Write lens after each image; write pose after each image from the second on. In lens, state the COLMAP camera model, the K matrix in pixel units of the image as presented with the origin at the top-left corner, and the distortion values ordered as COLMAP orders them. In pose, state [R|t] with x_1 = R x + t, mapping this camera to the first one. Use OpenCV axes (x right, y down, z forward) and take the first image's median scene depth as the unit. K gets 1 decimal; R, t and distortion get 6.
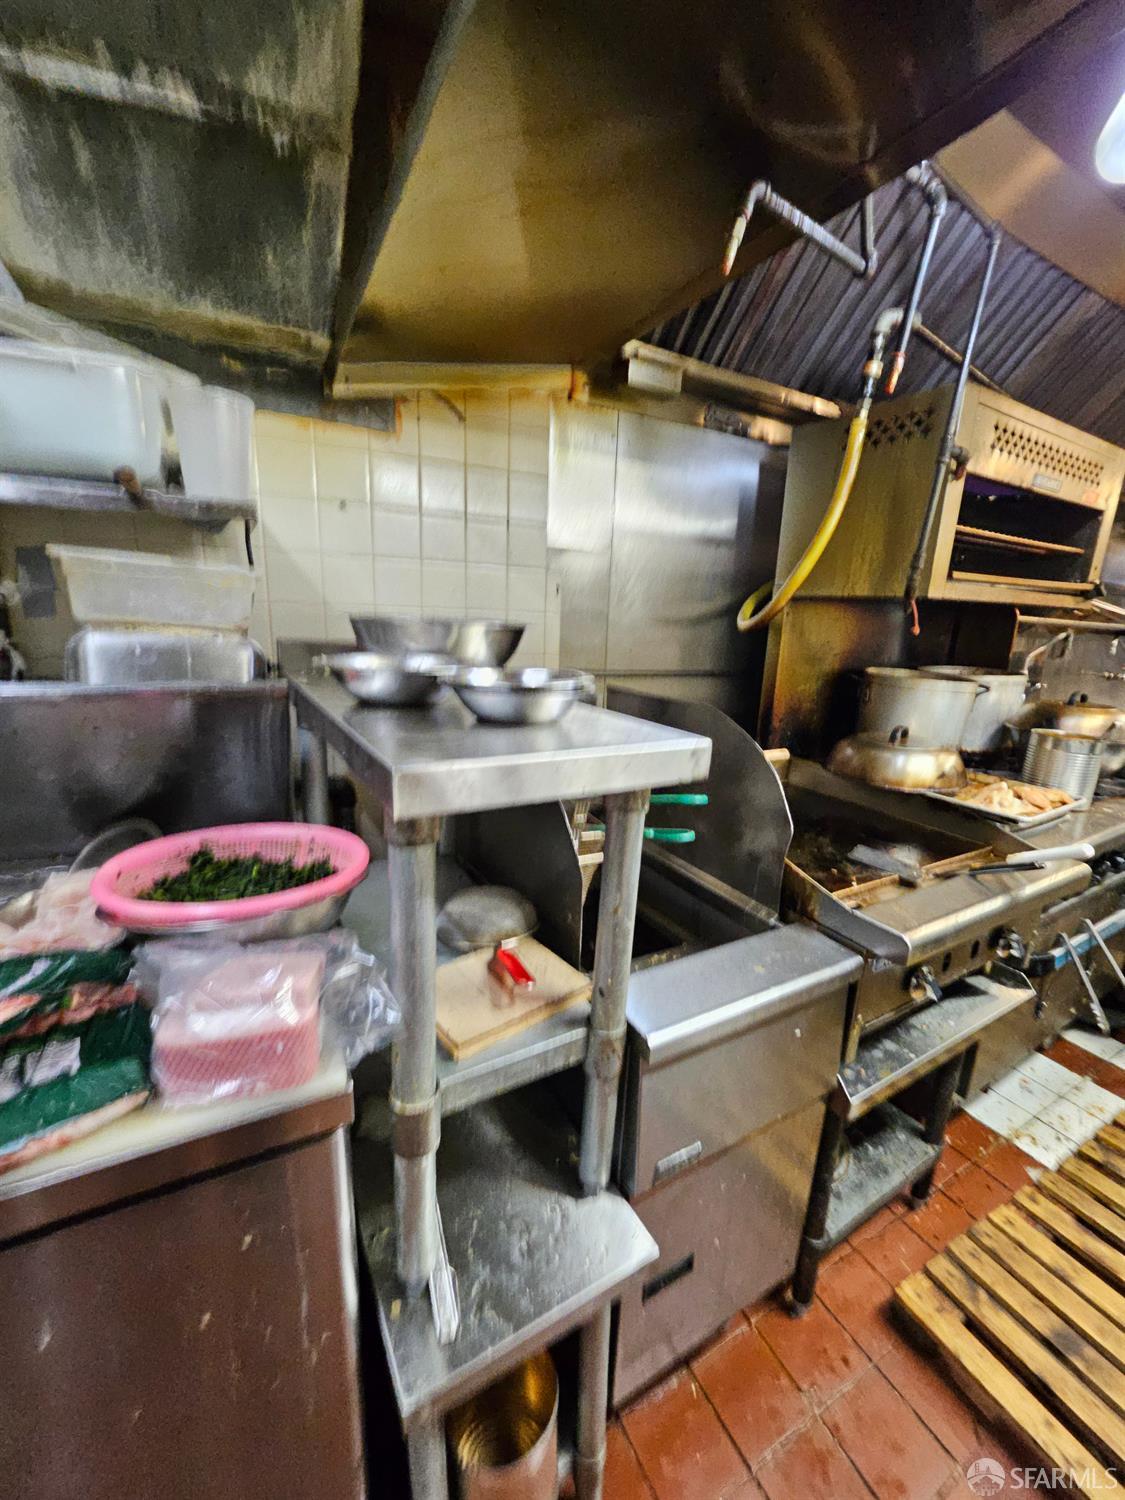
lens RADIAL K [[593.1, 0, 568.9], [0, 593.1, 756.0], [0, 0, 1]] dist [-0.006355, -0.000330]
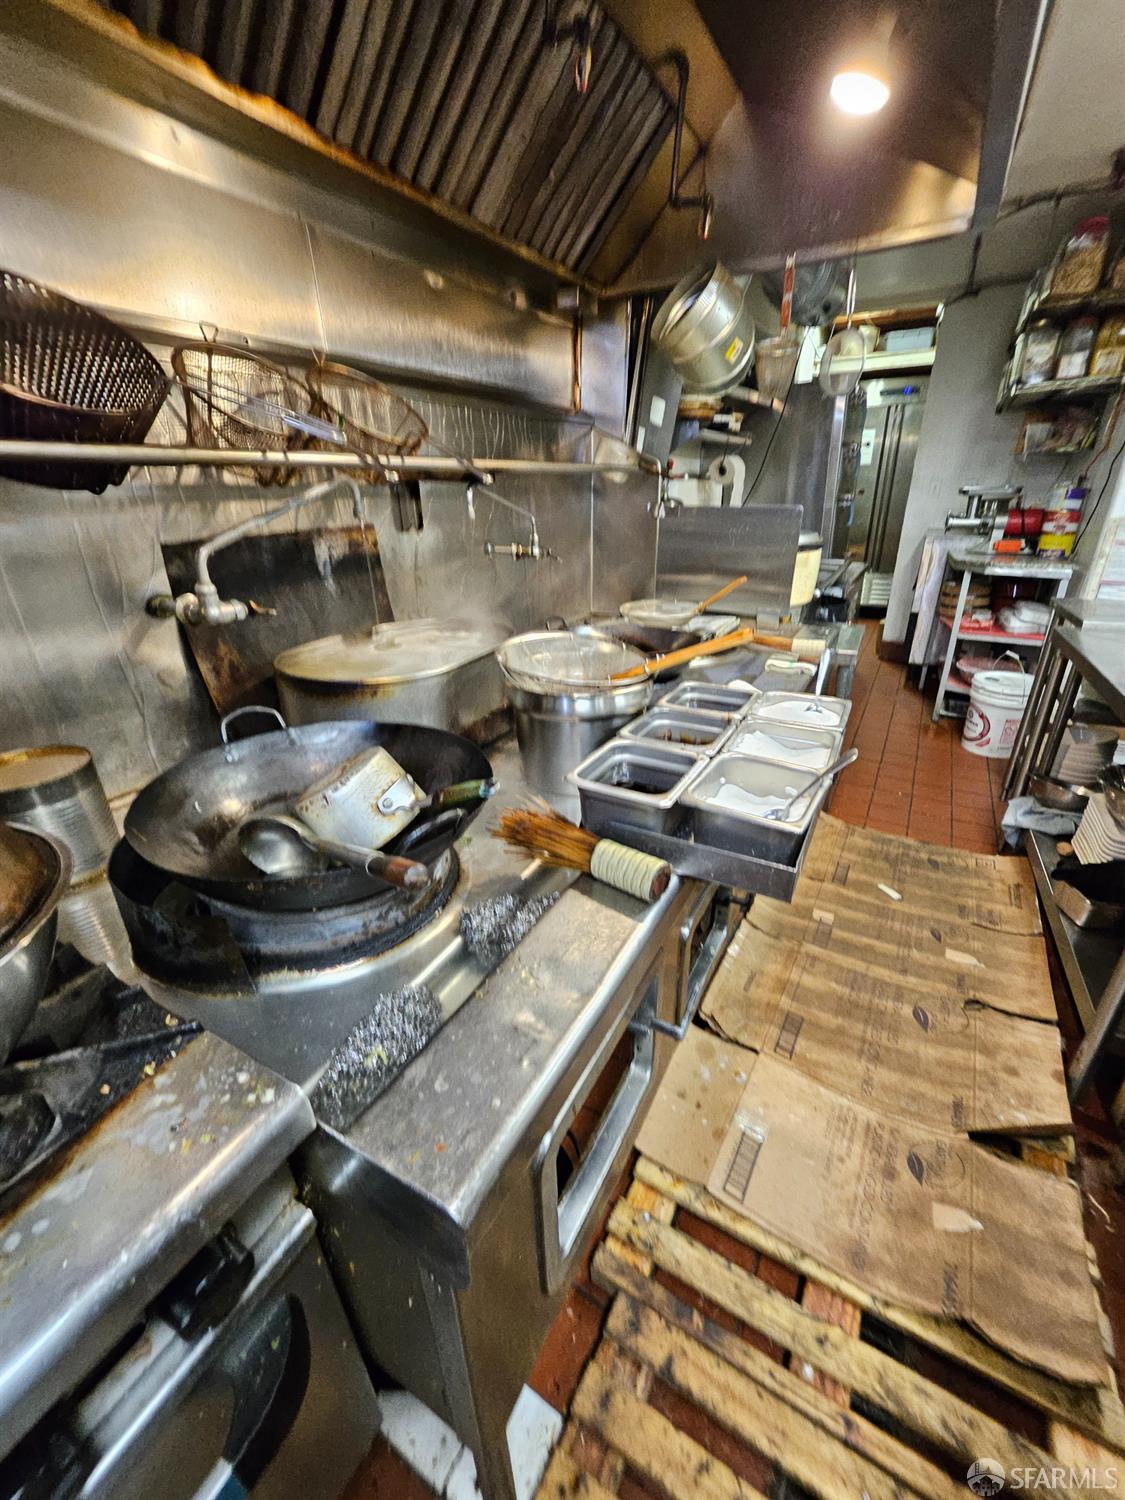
lens RADIAL K [[596.9, 0, 569.7], [0, 596.9, 749.4], [0, 0, 1]] dist [-0.001727, 0.002416]
pose [[0.858583, -0.252043, 0.446441, 0.935309], [0.161657, 0.959480, 0.230792, -0.108046], [-0.486521, -0.125983, 0.864538, 0.610301]]
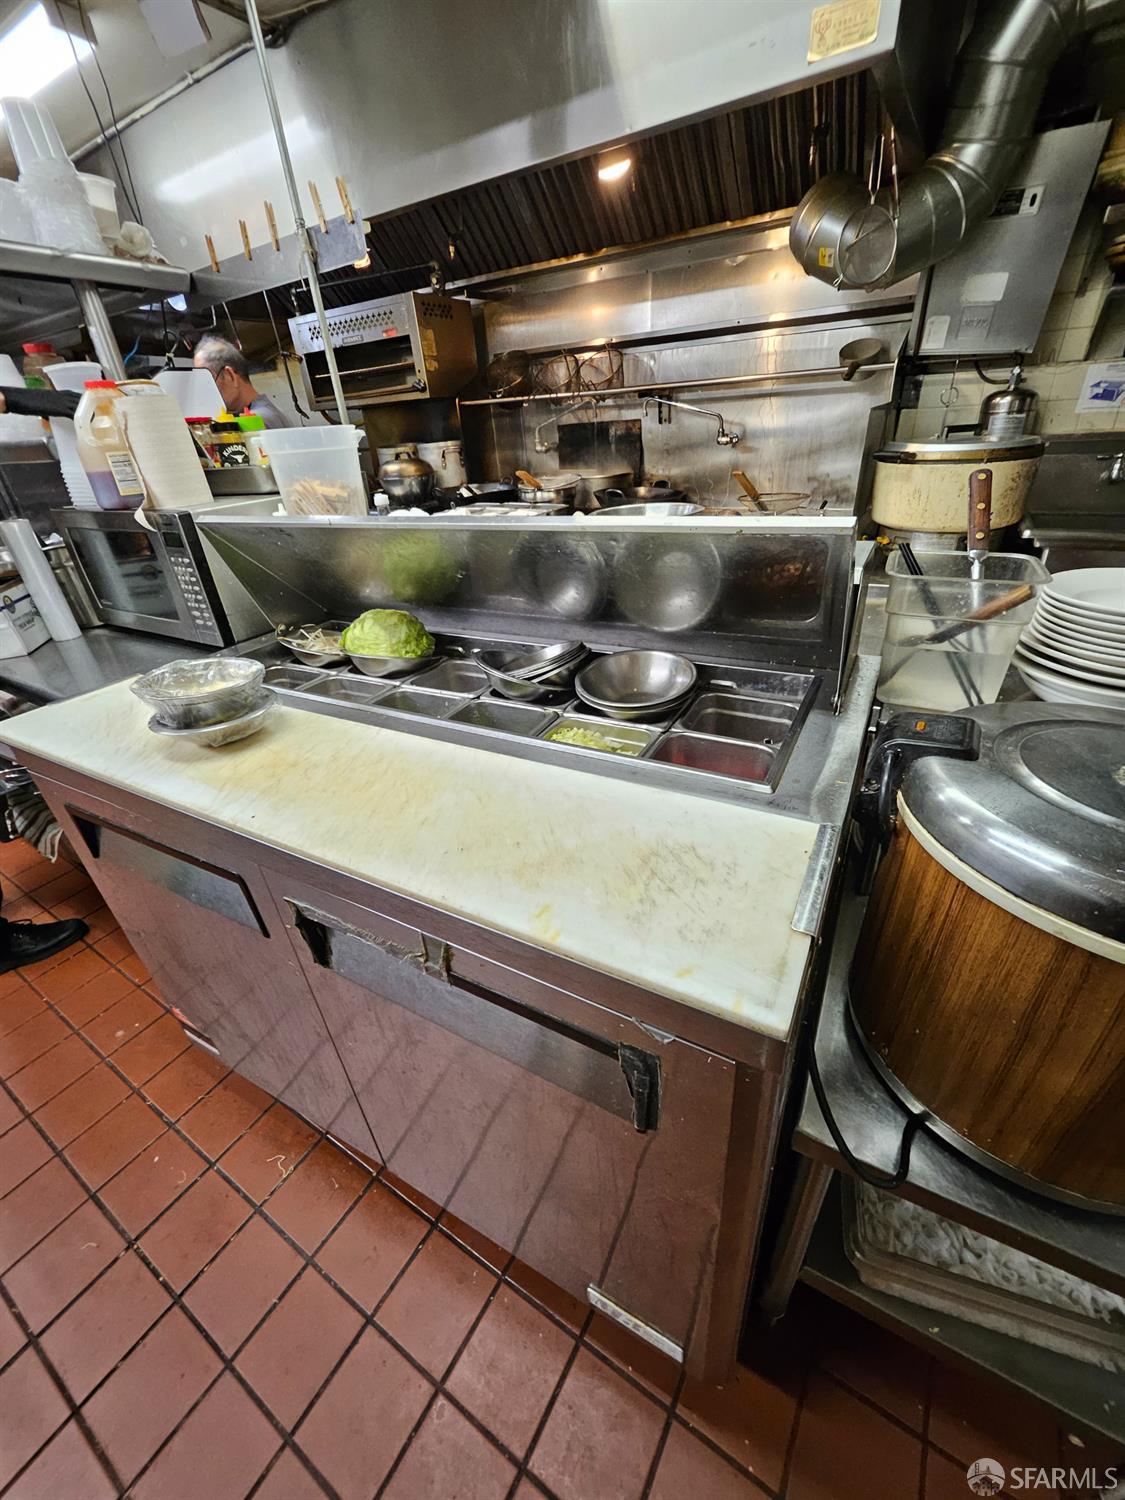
lens RADIAL K [[596.9, 0, 569.7], [0, 596.9, 749.4], [0, 0, 1]] dist [-0.001727, 0.002416]
pose [[0.477662, 0.371404, -0.796177, 2.586616], [-0.121367, 0.925453, 0.358896, 0.015484], [0.870120, -0.074801, 0.487131, 0.421946]]
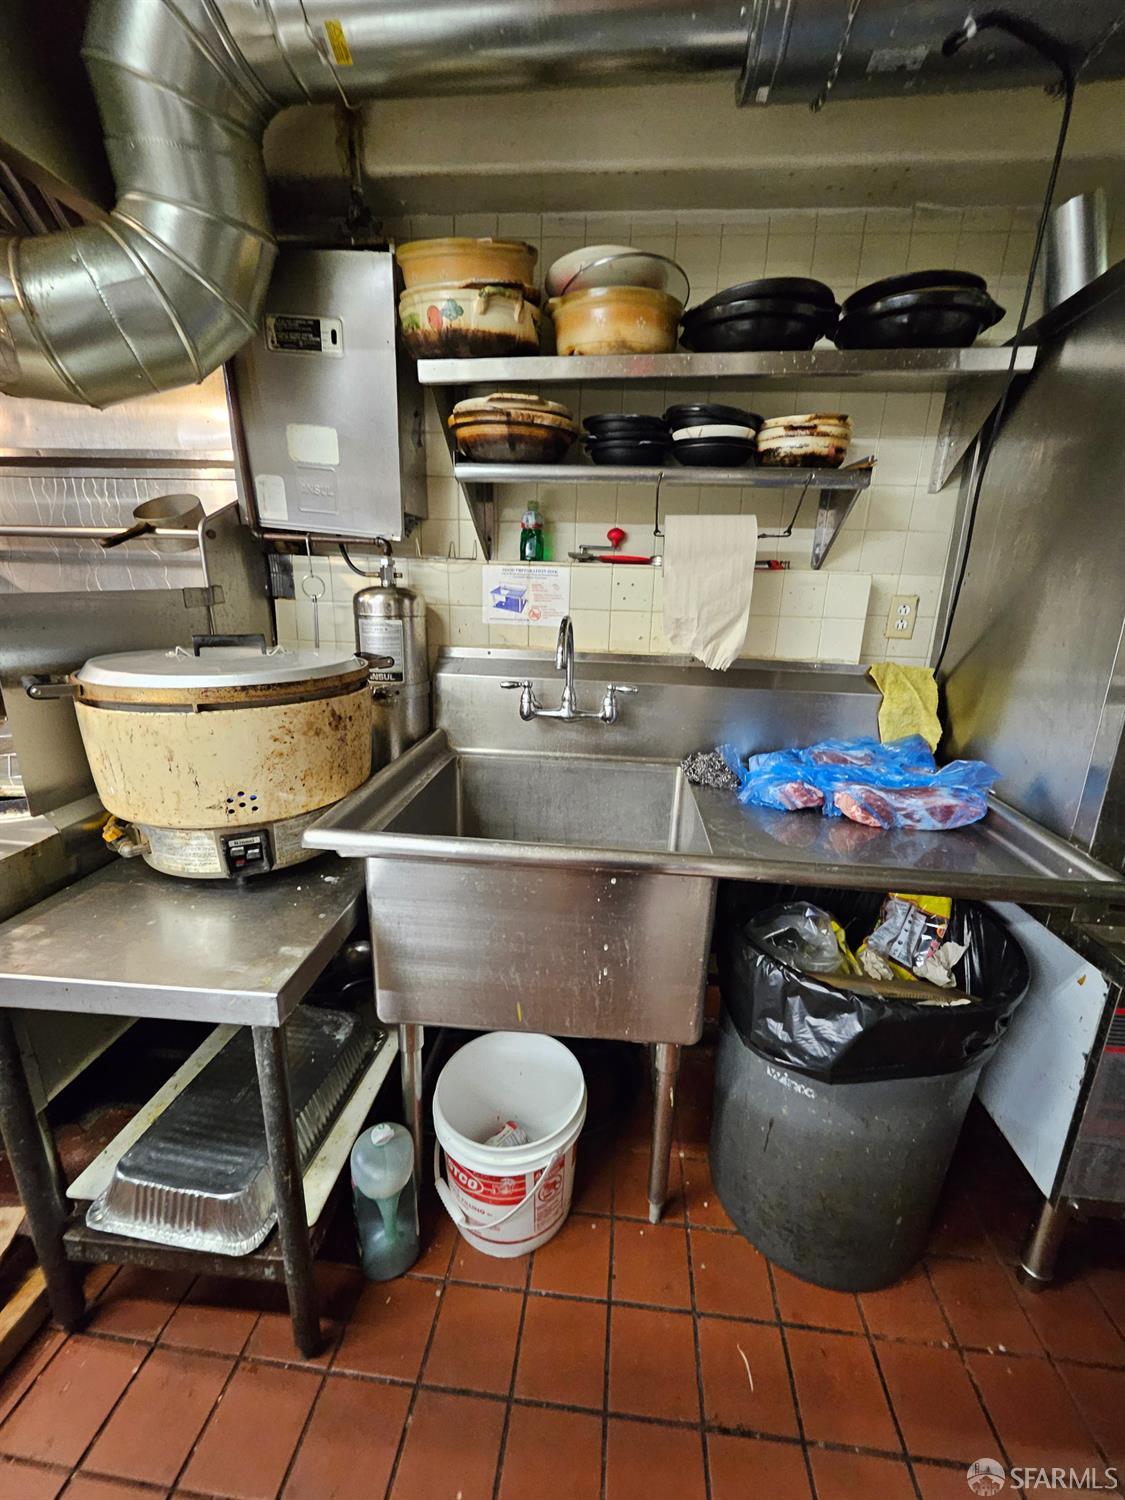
lens RADIAL K [[593.1, 0, 568.9], [0, 593.1, 756.0], [0, 0, 1]] dist [-0.006355, -0.000330]
pose [[0.820865, 0.149082, -0.551321, 2.487605], [-0.130787, 0.988746, 0.072637, -0.174668], [0.555946, 0.012480, 0.831125, 1.226744]]
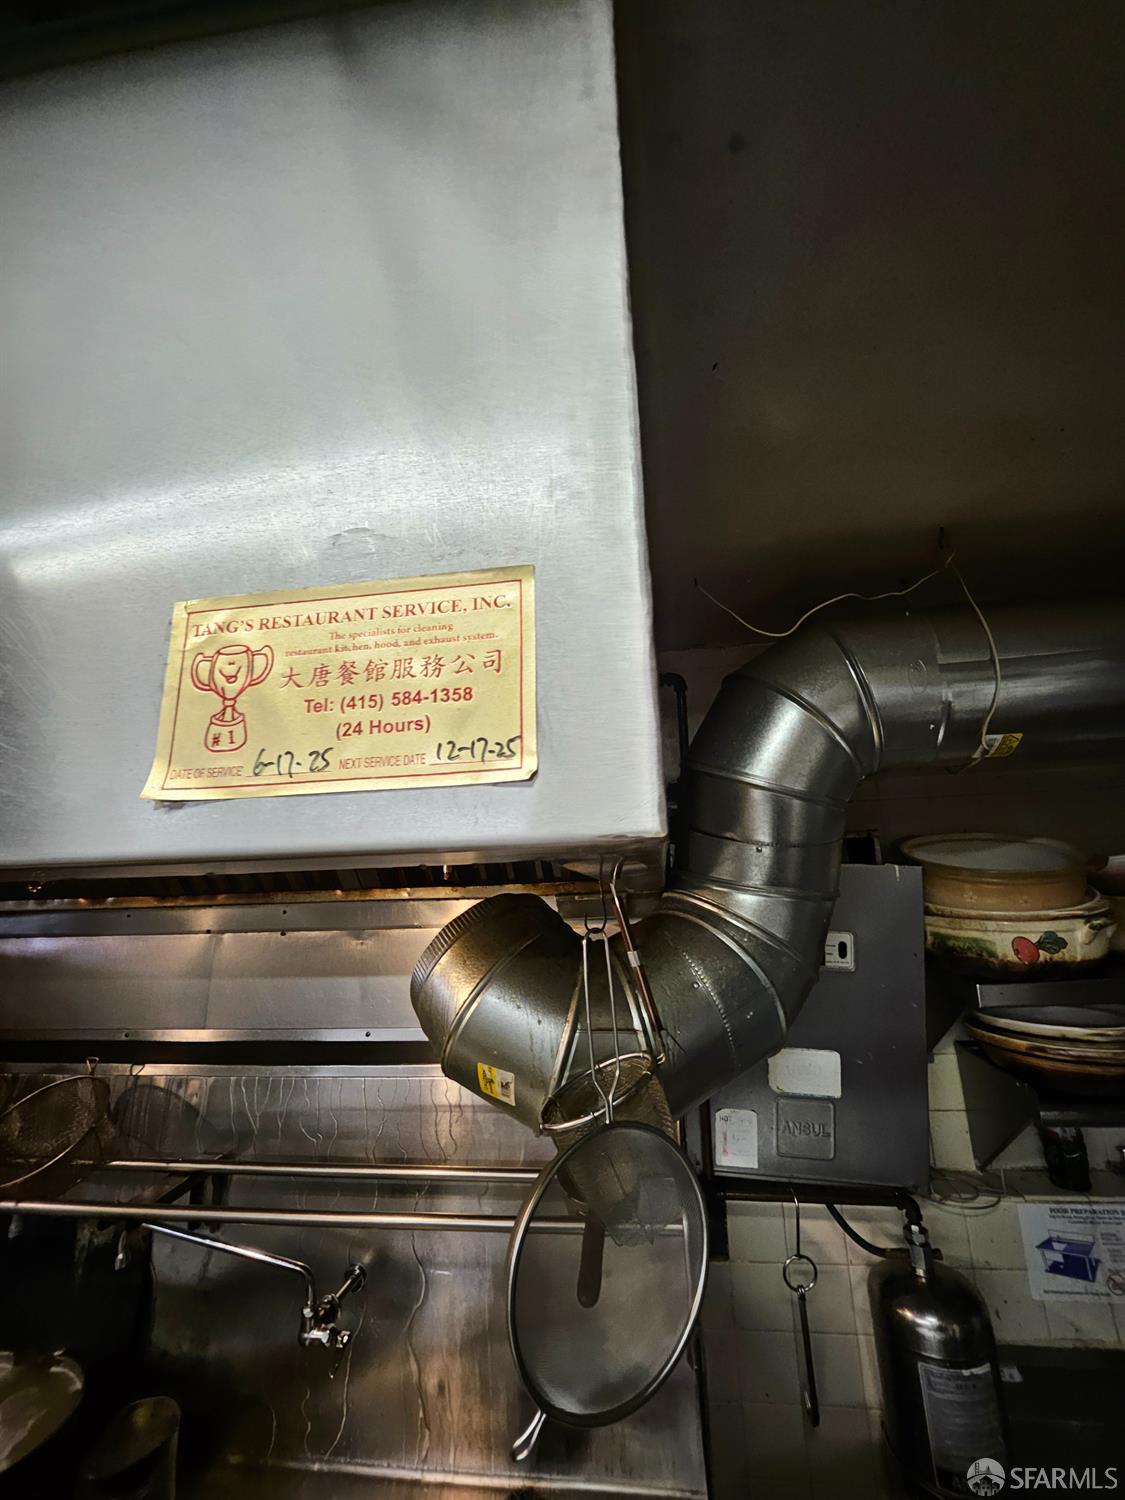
lens RADIAL K [[593.1, 0, 568.9], [0, 593.1, 756.0], [0, 0, 1]] dist [-0.006355, -0.000330]
pose [[0.784005, -0.196004, -0.588998, 1.994193], [-0.079417, 0.909374, -0.408328, -0.476760], [0.615653, 0.366907, 0.697388, 1.028679]]
